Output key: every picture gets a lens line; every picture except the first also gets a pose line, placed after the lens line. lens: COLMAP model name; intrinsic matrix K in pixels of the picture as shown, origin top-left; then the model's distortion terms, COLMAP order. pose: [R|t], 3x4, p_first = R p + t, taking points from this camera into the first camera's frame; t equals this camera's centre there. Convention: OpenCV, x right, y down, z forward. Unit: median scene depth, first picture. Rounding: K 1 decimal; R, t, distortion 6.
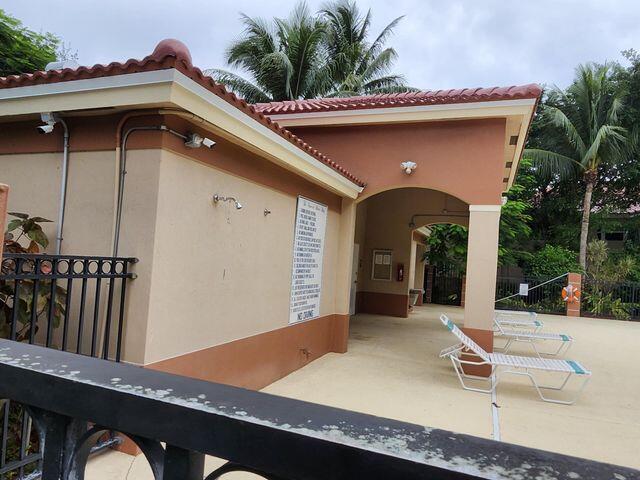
lens RADIAL K [[430.6, 0, 321.6], [0, 430.6, 243.6], [0, 0, 1]] dist [0.001981, -0.002715]
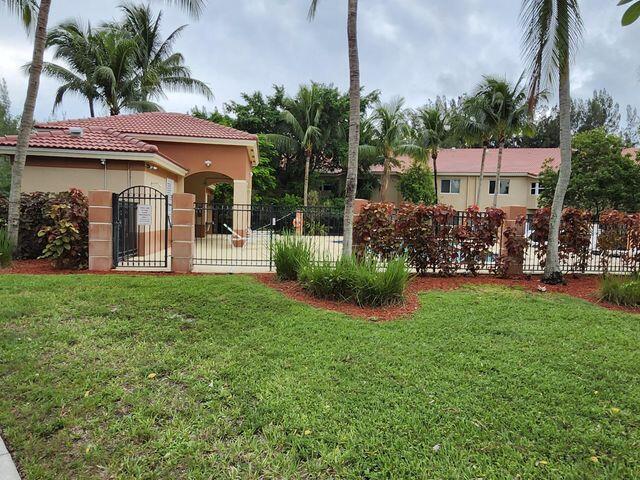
lens RADIAL K [[430.6, 0, 322.3], [0, 430.6, 242.2], [0, 0, 1]] dist [0.001981, -0.002715]
pose [[0.876984, -0.064412, 0.476182, -0.153676], [0.008248, 0.992847, 0.119110, -0.009128], [-0.480448, -0.100530, 0.871242, -0.537976]]
